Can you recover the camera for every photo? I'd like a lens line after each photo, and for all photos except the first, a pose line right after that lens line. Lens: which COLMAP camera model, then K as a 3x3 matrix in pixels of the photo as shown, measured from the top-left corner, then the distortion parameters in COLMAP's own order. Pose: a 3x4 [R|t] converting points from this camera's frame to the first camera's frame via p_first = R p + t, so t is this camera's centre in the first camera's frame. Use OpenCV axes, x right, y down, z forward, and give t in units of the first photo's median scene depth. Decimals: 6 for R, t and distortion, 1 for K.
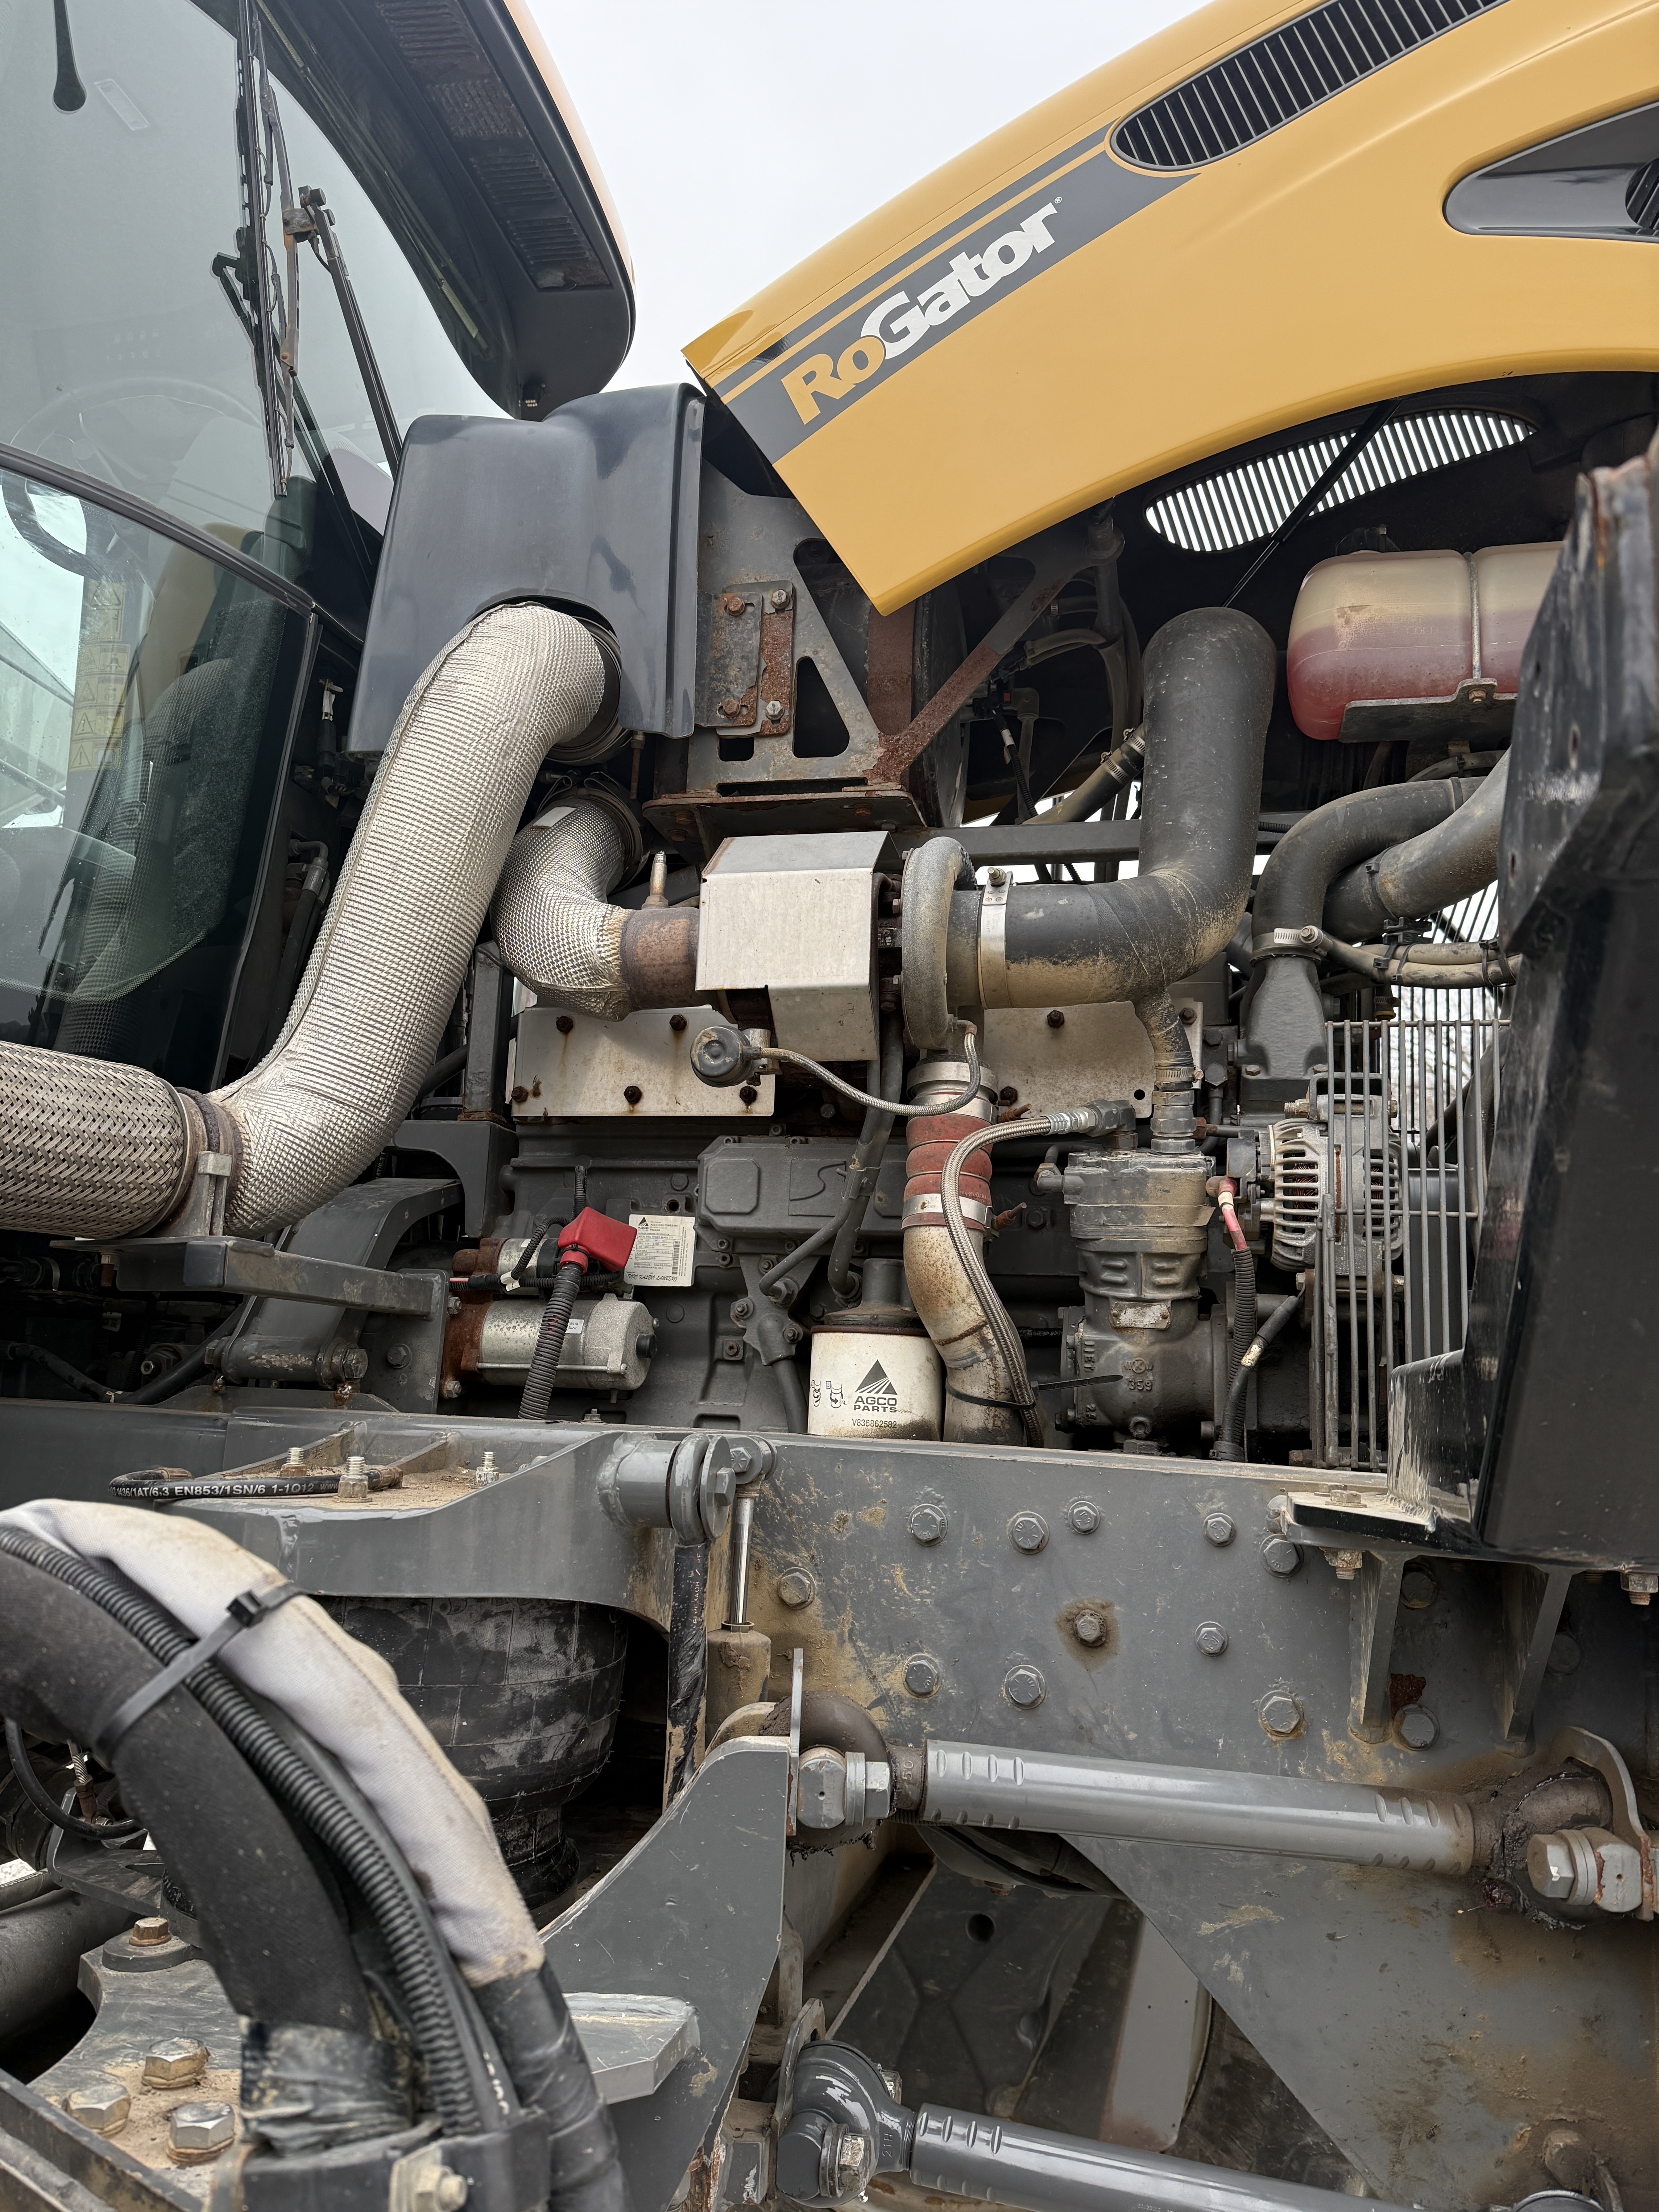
lens RADIAL K [[1532.0, 0, 829.5], [0, 1532.0, 1106.0], [0, 0, 1]] dist [0.128548, -0.187575]
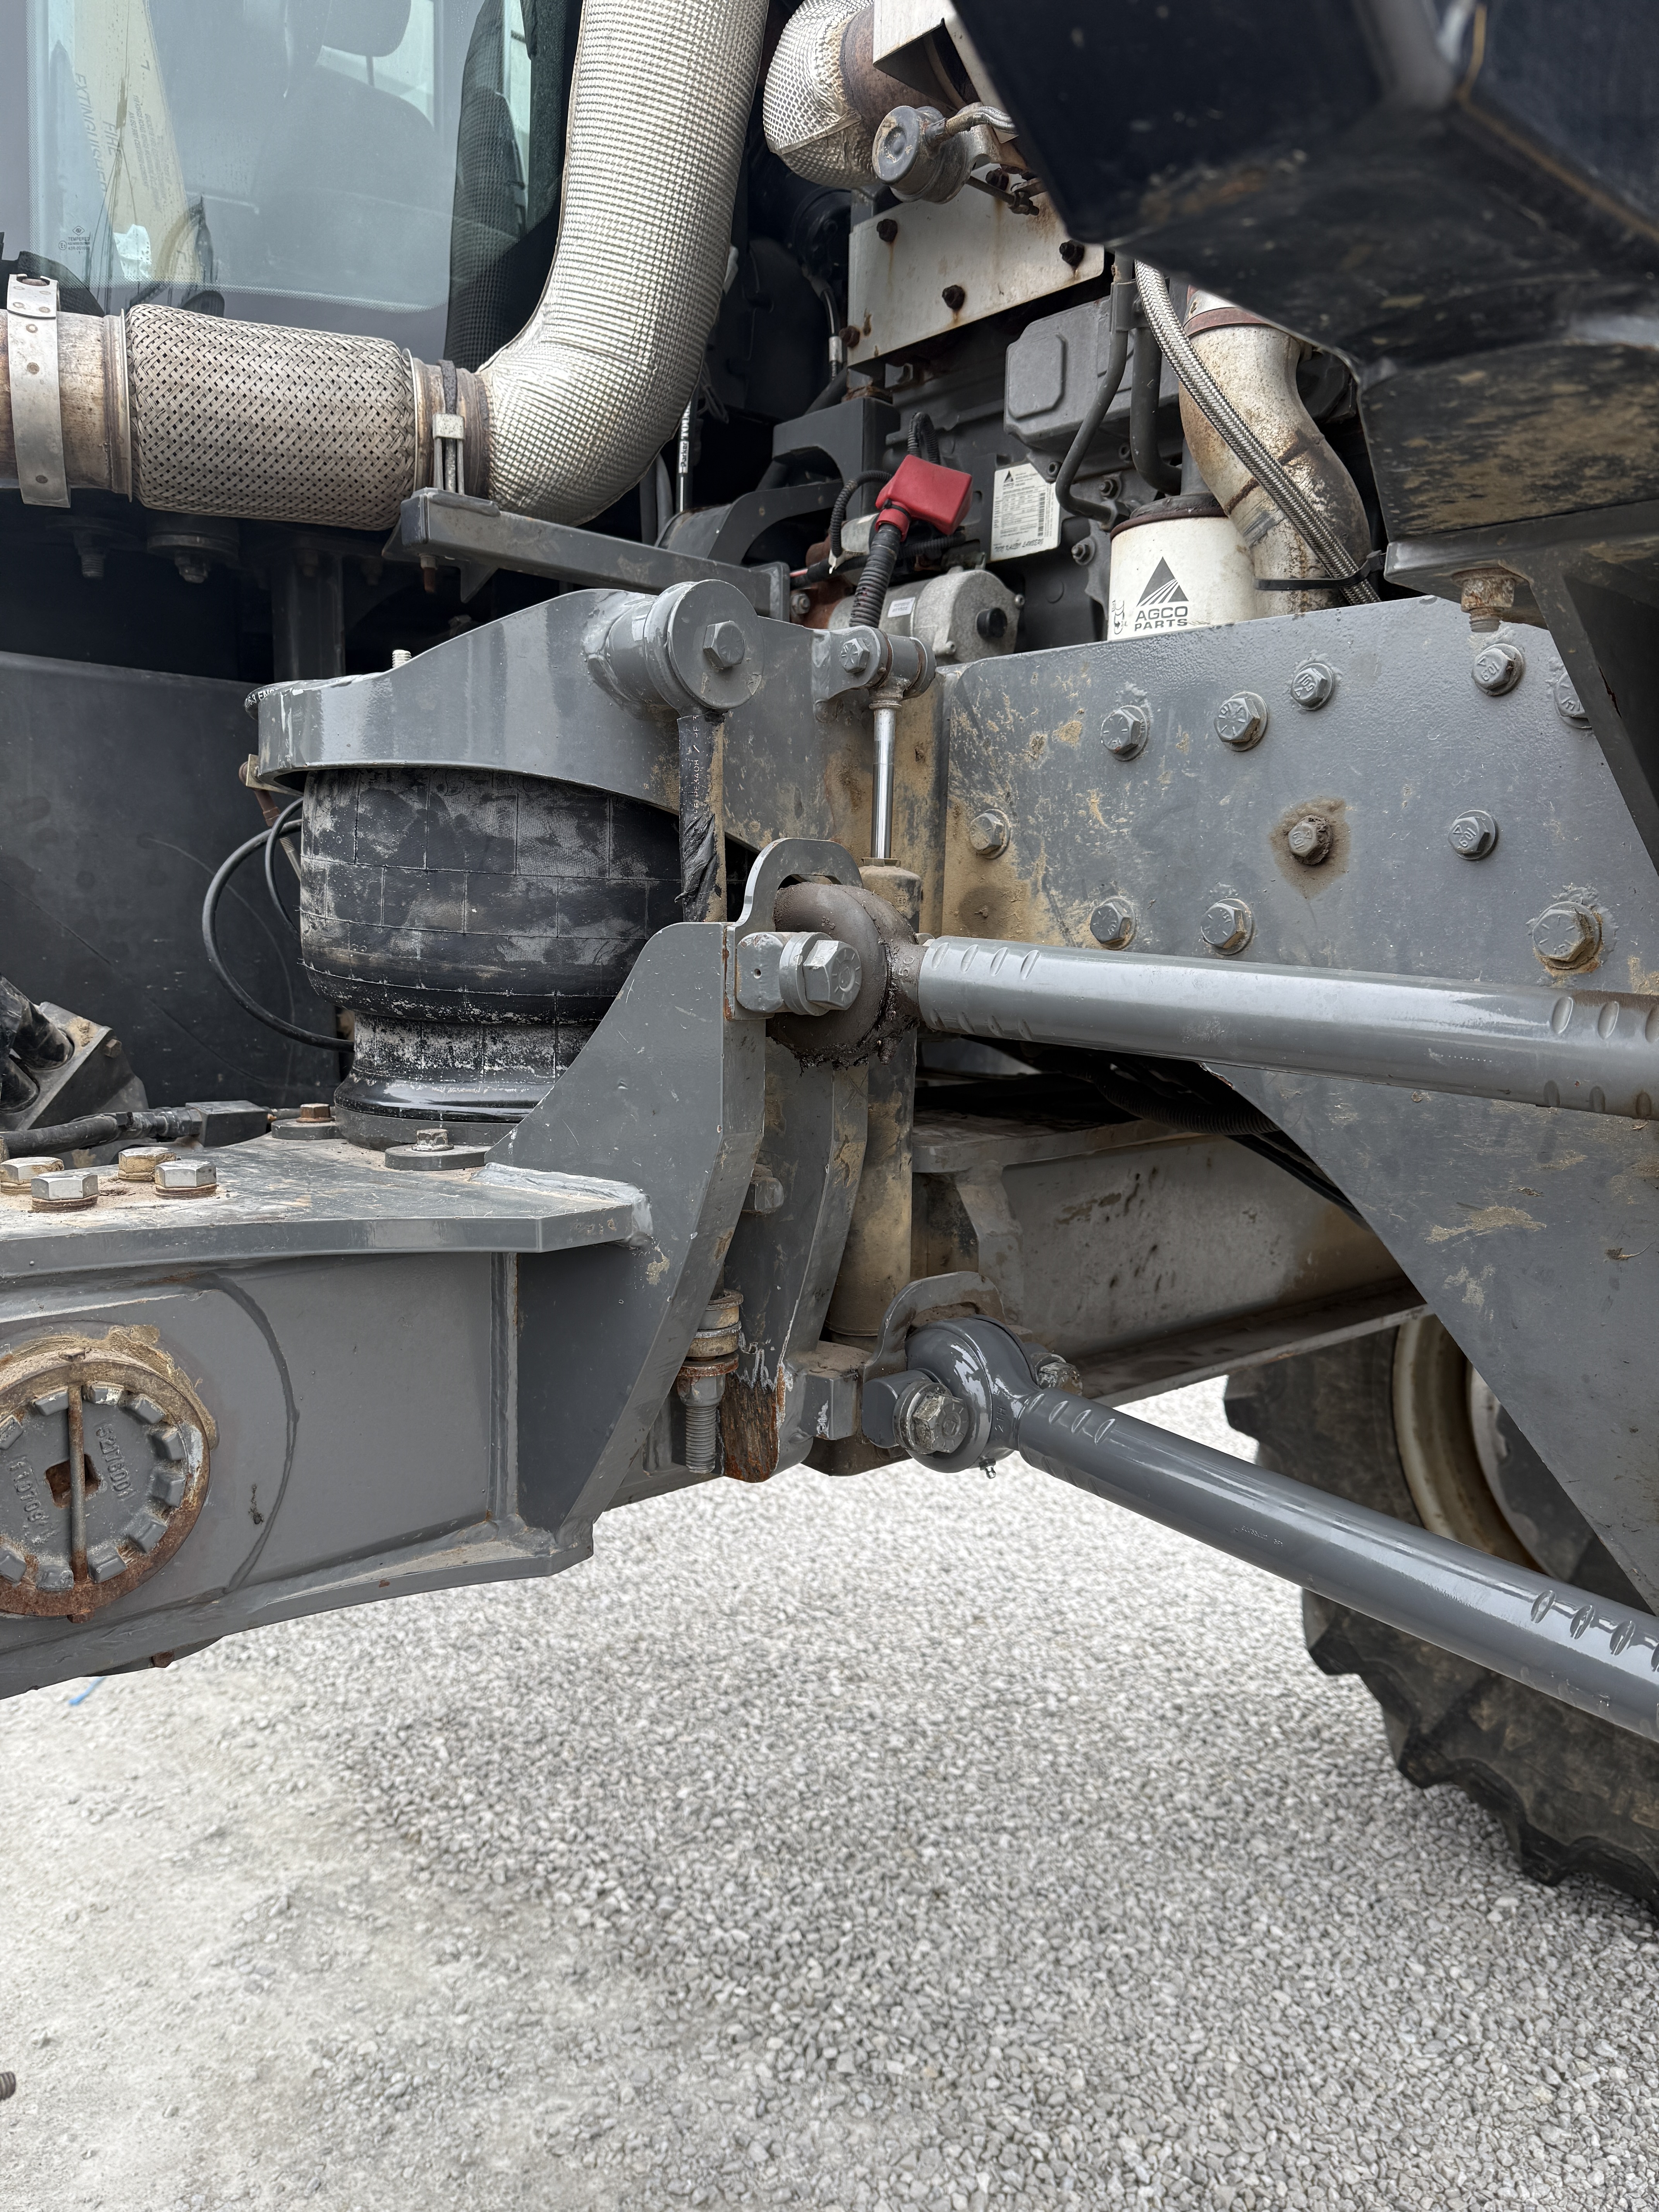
lens RADIAL K [[1570.3, 0, 832.2], [0, 1570.3, 1054.5], [0, 0, 1]] dist [0.196659, -0.338465]
pose [[0.822022, 0.023923, -0.568953, 0.401808], [0.115819, 0.971211, 0.208172, 0.255826], [0.557553, -0.237018, 0.795586, 0.287995]]
